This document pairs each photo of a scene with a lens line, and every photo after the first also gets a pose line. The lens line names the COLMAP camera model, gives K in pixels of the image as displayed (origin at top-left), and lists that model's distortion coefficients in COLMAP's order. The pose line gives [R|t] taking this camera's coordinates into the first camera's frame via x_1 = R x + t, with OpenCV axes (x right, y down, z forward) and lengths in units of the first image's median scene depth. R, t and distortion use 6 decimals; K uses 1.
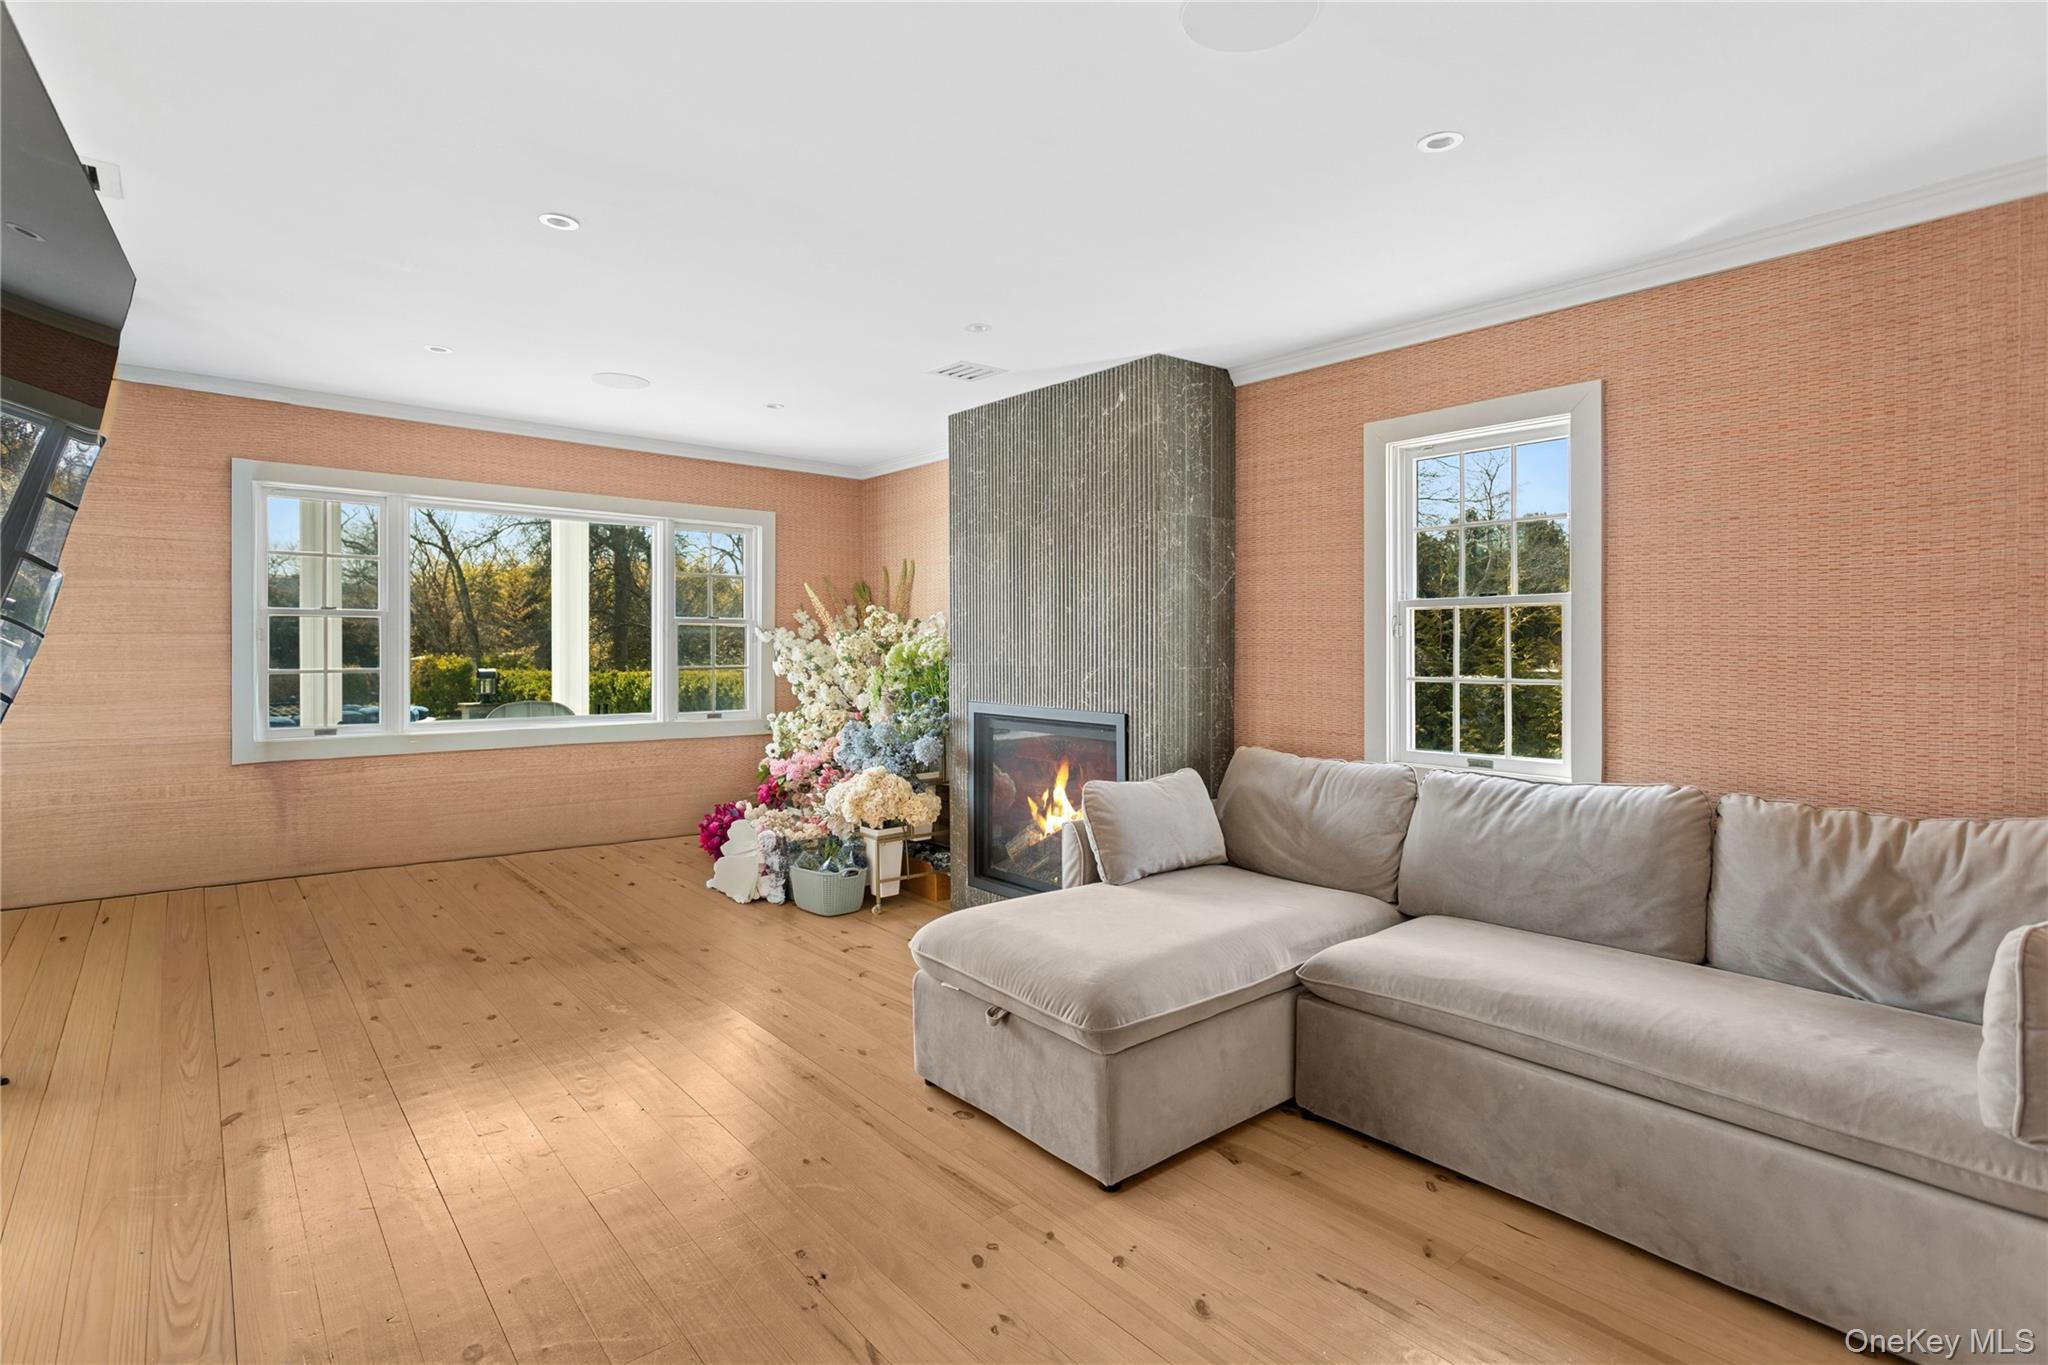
lens RADIAL K [[994.1, 0, 1033.0], [0, 994.1, 665.8], [0, 0, 1]] dist [0.003721, 0.000704]
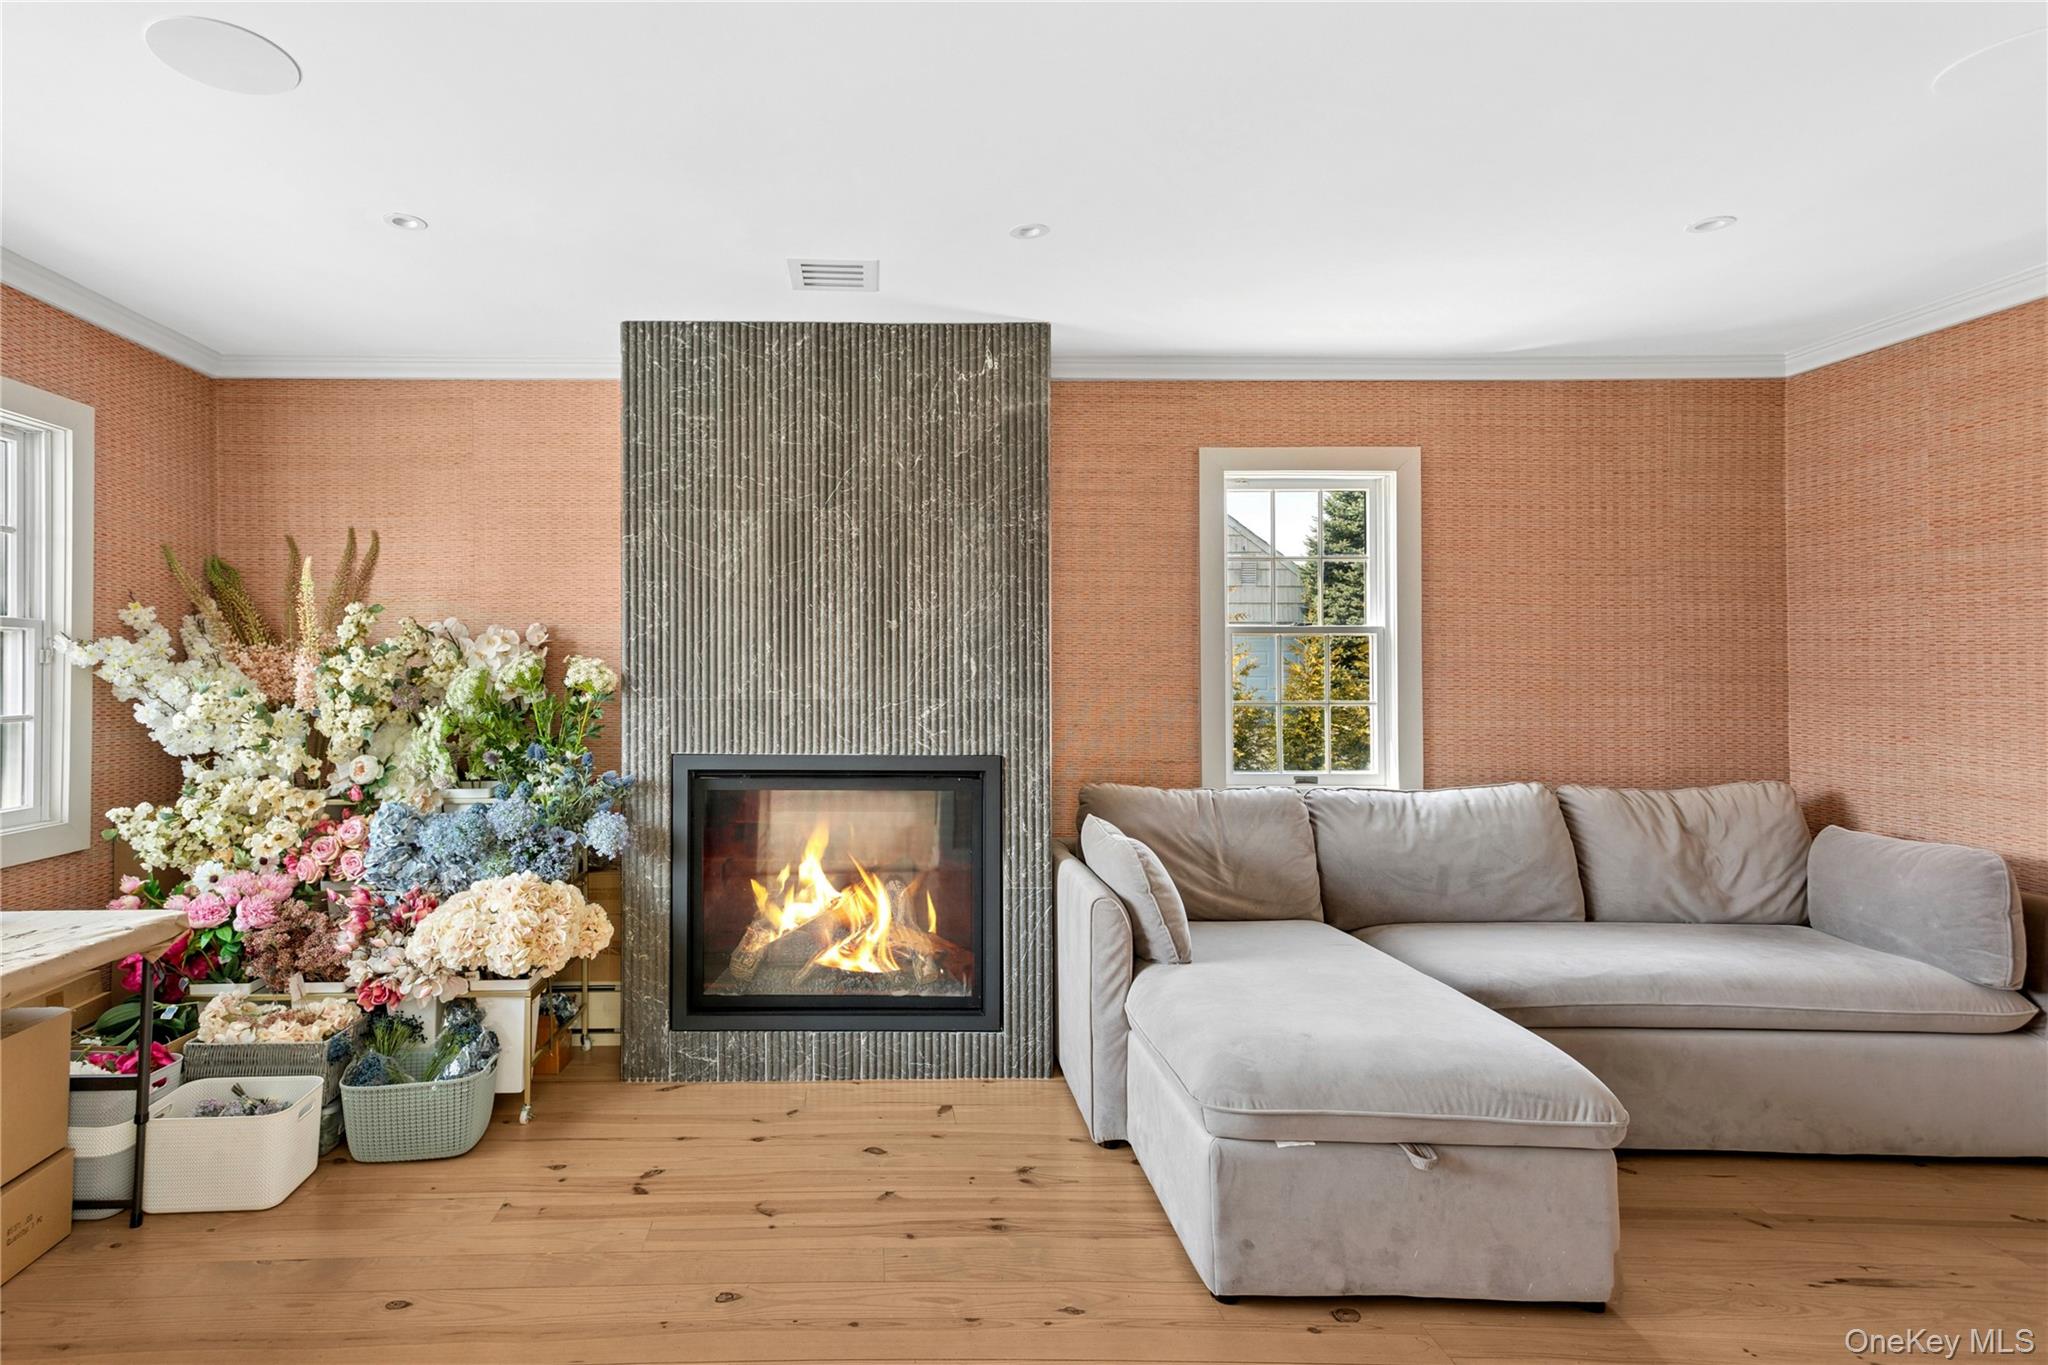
lens RADIAL K [[994.1, 0, 1025.9], [0, 994.1, 676.2], [0, 0, 1]] dist [0.003721, 0.000704]
pose [[0.660420, -0.005583, 0.750875, -0.516889], [0.014869, 0.999874, -0.005643, -0.012176], [-0.750749, 0.014892, 0.660420, 0.468838]]
